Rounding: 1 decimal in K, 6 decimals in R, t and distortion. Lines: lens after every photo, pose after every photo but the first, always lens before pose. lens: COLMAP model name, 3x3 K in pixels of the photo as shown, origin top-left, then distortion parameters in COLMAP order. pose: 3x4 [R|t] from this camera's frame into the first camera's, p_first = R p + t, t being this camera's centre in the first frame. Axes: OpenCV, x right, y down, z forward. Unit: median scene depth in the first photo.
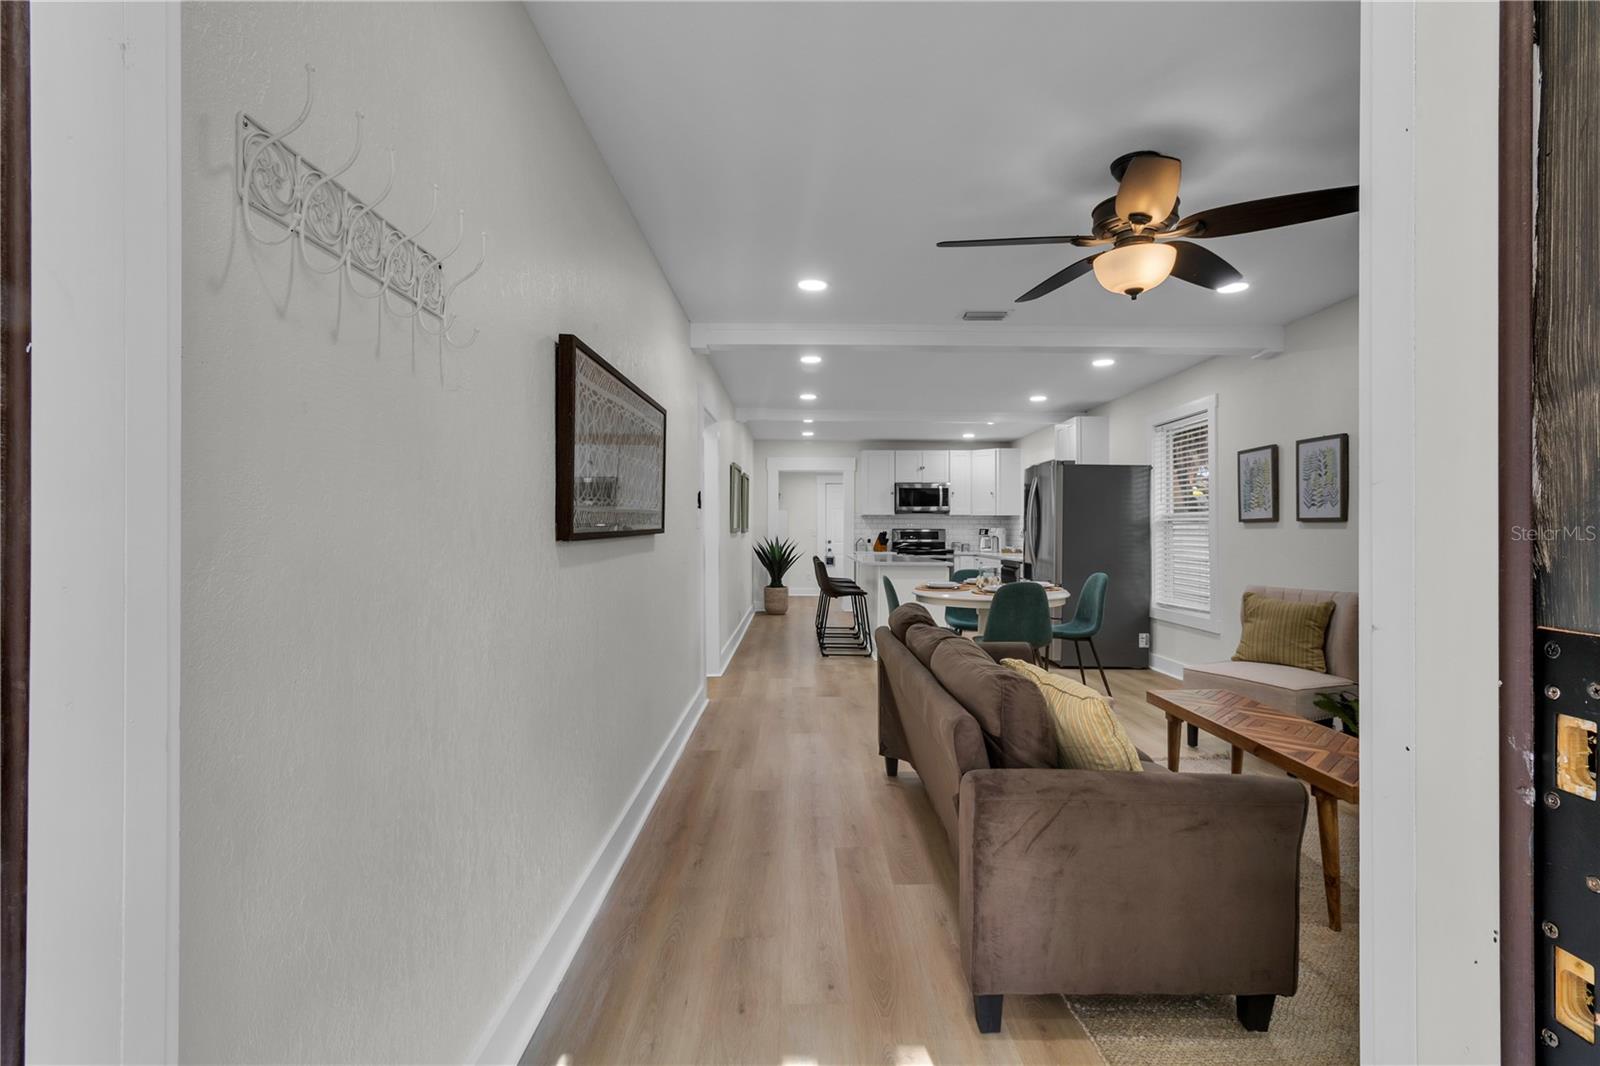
lens RADIAL K [[745.4, 0, 808.6], [0, 745.4, 525.0], [0, 0, 1]] dist [0.006705, 0.000796]
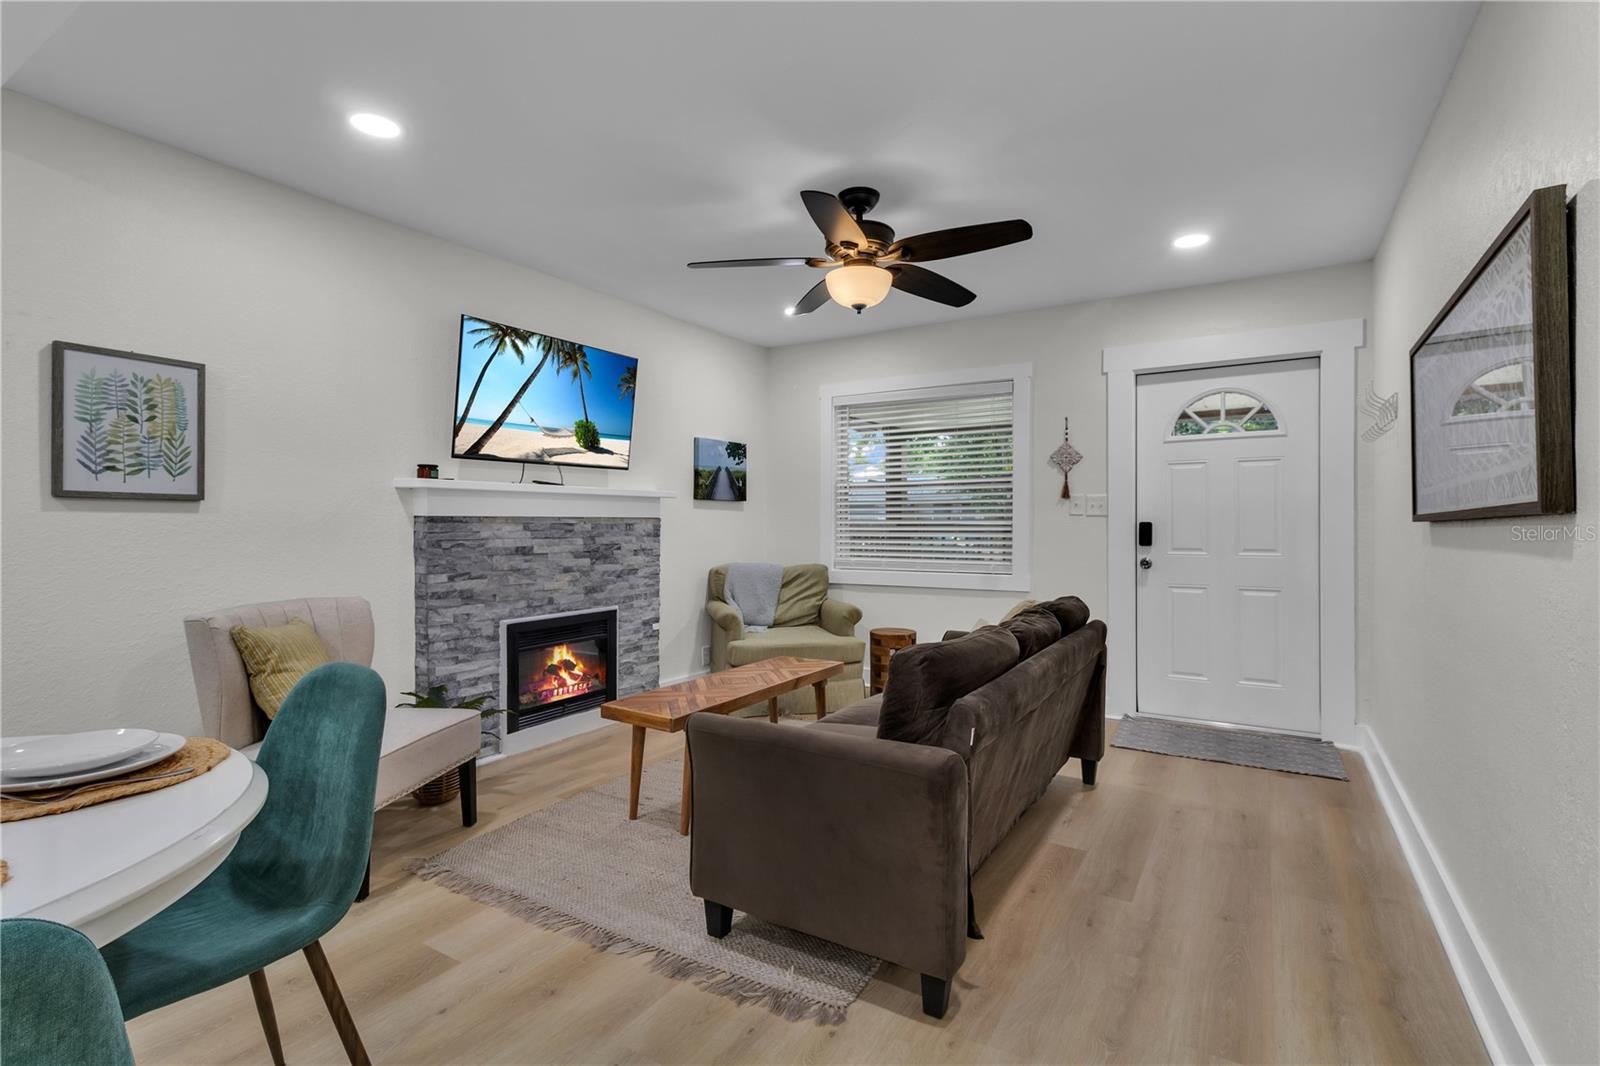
lens RADIAL K [[745.4, 0, 808.6], [0, 745.4, 525.0], [0, 0, 1]] dist [0.006705, 0.000796]
pose [[-0.845830, 0.000316, 0.533452, -0.028212], [-0.002314, 0.999988, -0.004262, 0.007052], [-0.533447, -0.004839, -0.845820, 0.519099]]
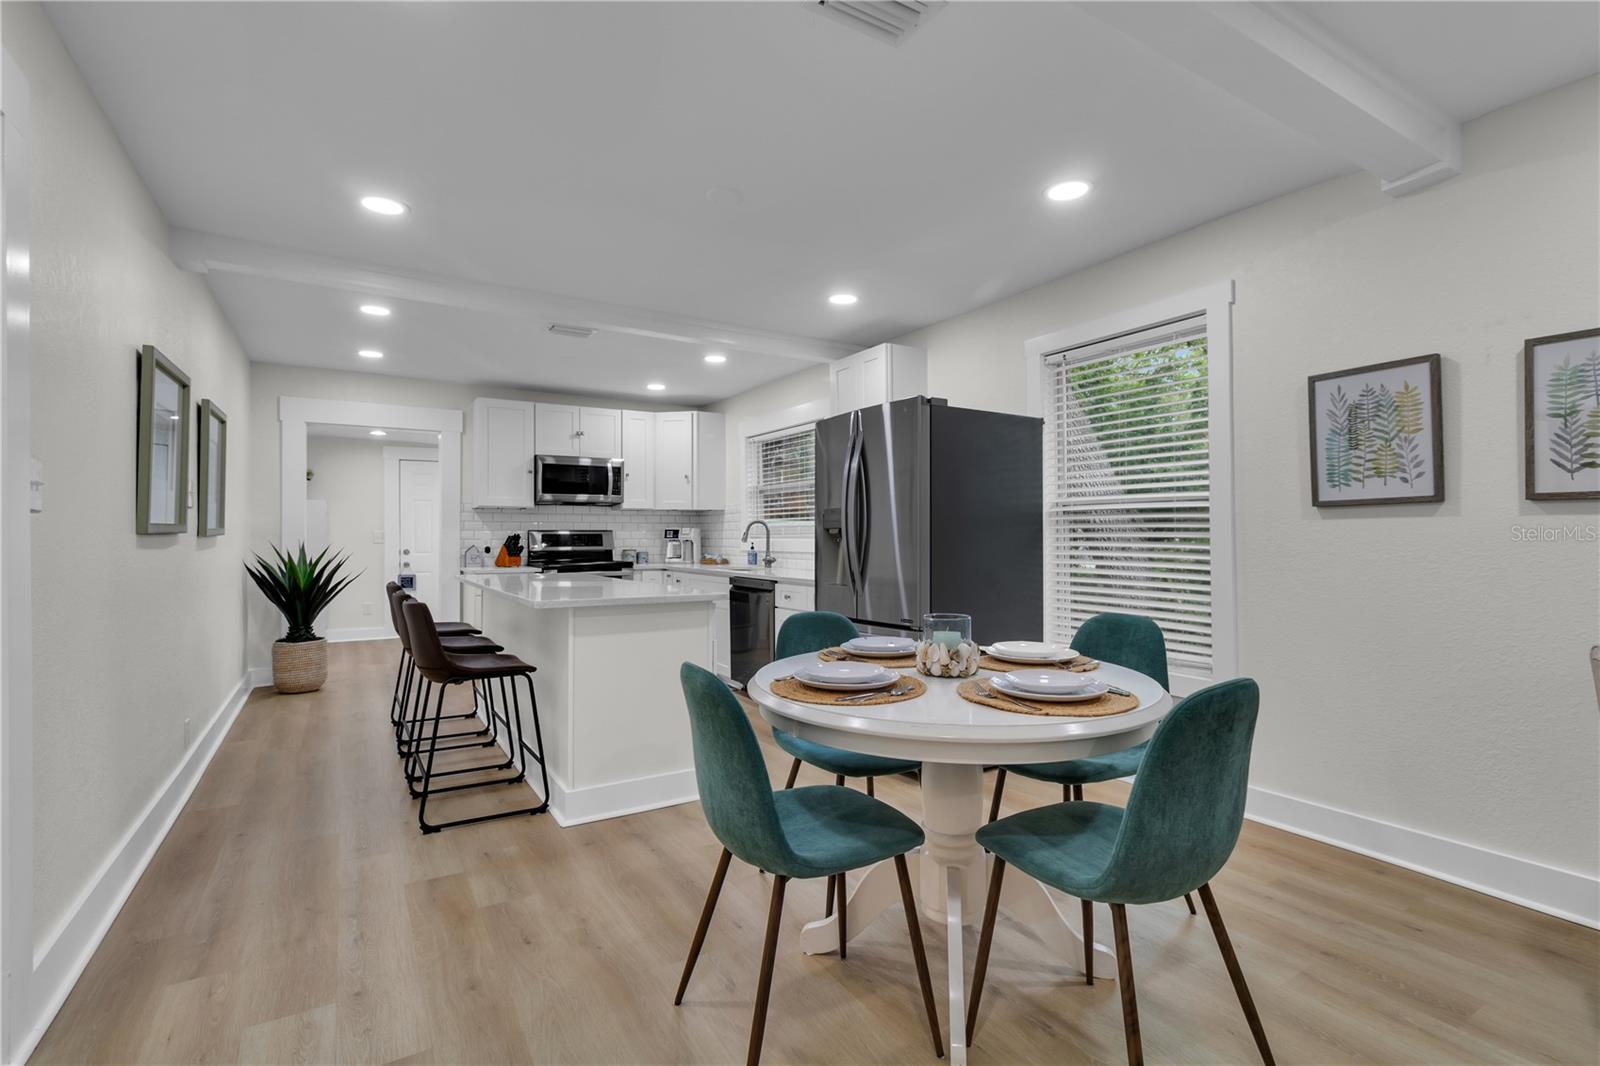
lens RADIAL K [[745.4, 0, 808.6], [0, 745.4, 525.0], [0, 0, 1]] dist [0.006705, 0.000796]
pose [[0.856190, 0.001340, 0.516659, -0.009064], [0.002592, 0.999973, -0.006890, 0.006260], [-0.516654, 0.007238, 0.856164, 0.365649]]
